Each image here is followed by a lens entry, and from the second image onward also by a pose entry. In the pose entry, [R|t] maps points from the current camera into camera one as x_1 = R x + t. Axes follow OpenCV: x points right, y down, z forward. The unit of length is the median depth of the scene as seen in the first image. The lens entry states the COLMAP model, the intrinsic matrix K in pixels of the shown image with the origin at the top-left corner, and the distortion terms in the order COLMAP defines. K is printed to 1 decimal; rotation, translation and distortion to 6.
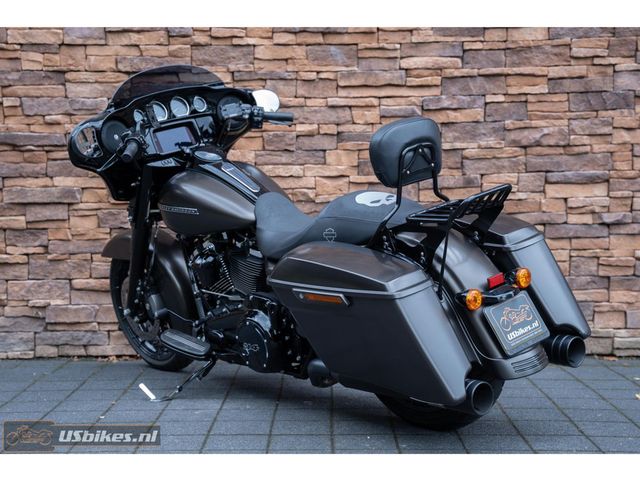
lens RADIAL K [[1098.7, 0, 308.0], [0, 1098.7, 256.2], [0, 0, 1]] dist [0.229337, 0.000000]
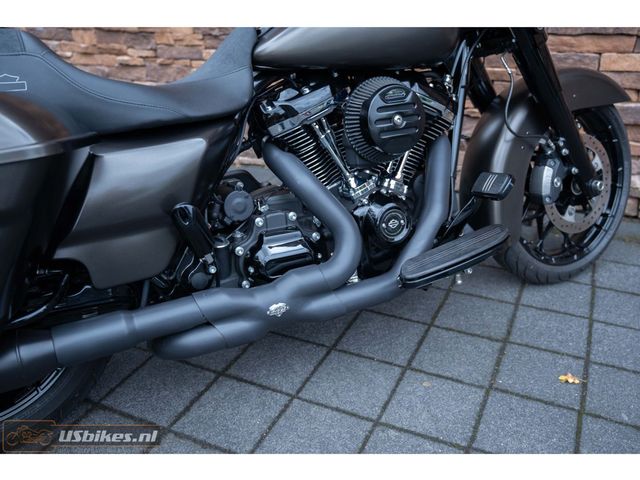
lens RADIAL K [[562.4, 0, 341.3], [0, 562.4, 250.9], [0, 0, 1]] dist [-0.042250, 0.084095]
pose [[0.920471, 0.177392, -0.348231, 0.150823], [-0.026257, 0.917107, 0.397776, -0.050907], [0.389927, -0.356998, 0.848828, 0.551593]]
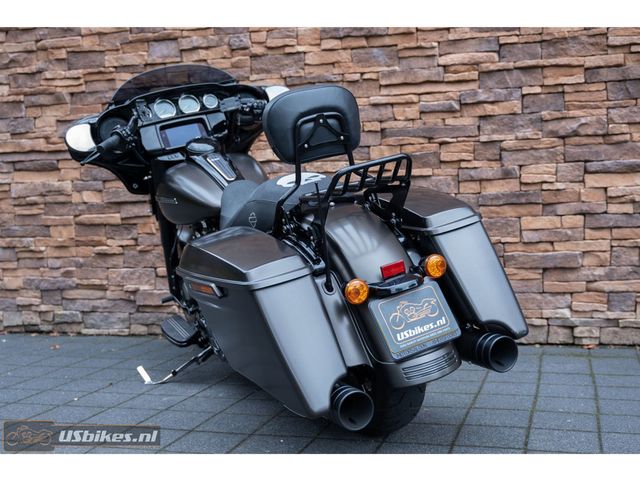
lens RADIAL K [[791.0, 0, 348.4], [0, 791.0, 258.3], [0, 0, 1]] dist [-0.013656, 0.000000]
pose [[0.968630, 0.000453, -0.248505, 0.184756], [0.000867, 0.999986, 0.005202, 0.007062], [0.248504, -0.005254, 0.968617, 0.260719]]
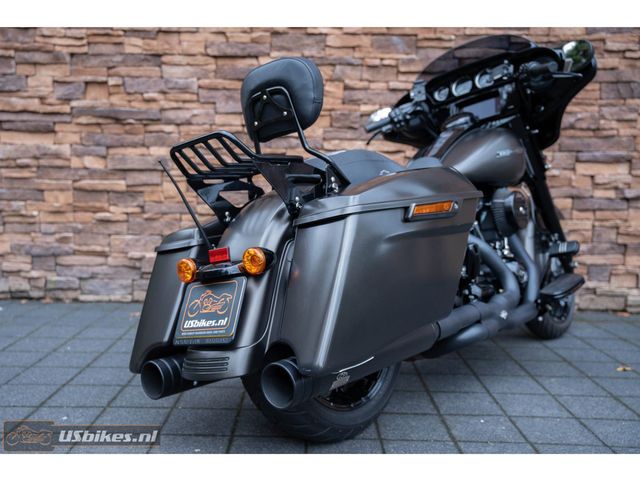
lens RADIAL K [[660.9, 0, 293.8], [0, 660.9, 255.1], [0, 0, 1]] dist [0.043437, 0.000000]
pose [[0.999706, 0.024055, -0.002926, -0.074018], [-0.023865, 0.998289, 0.053384, 0.000819], [0.004206, -0.053298, 0.998570, 0.305700]]
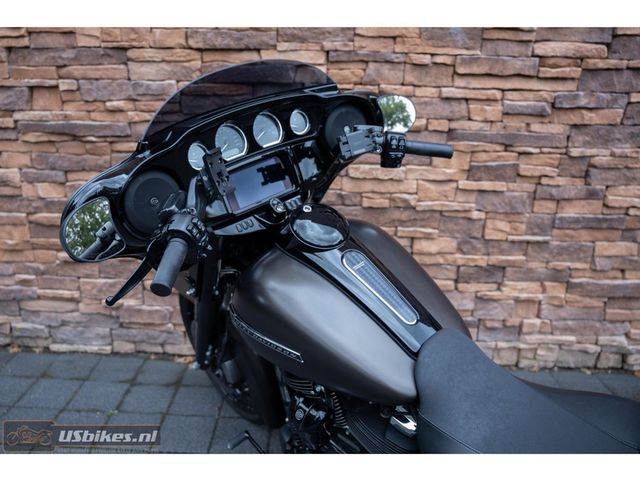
lens RADIAL K [[497.4, 0, 298.1], [0, 497.4, 225.3], [0, 0, 1]] dist [-0.105979, 0.092672]
pose [[0.999389, 0.032972, -0.011616, -0.081078], [-0.029396, 0.972454, 0.231234, -0.124525], [0.018920, -0.230752, 0.972829, 0.618583]]
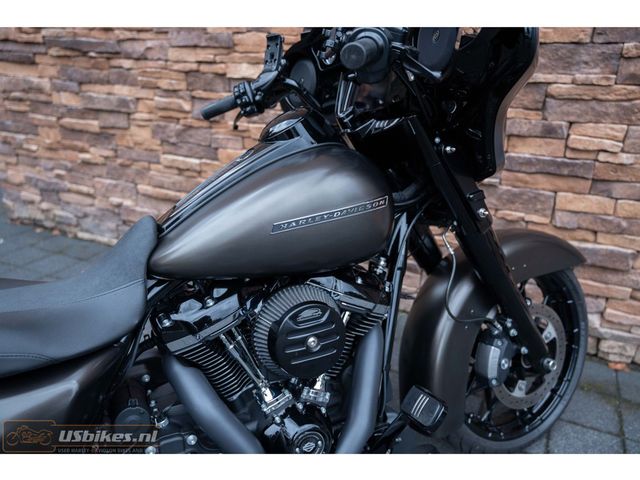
lens RADIAL K [[528.1, 0, 321.9], [0, 528.1, 239.5], [0, 0, 1]] dist [-0.056008, 0.100129]
pose [[0.913345, 0.175715, -0.367322, 0.148138], [-0.050387, 0.943936, 0.326262, -0.104324], [0.404057, -0.279481, 0.870993, 0.622608]]
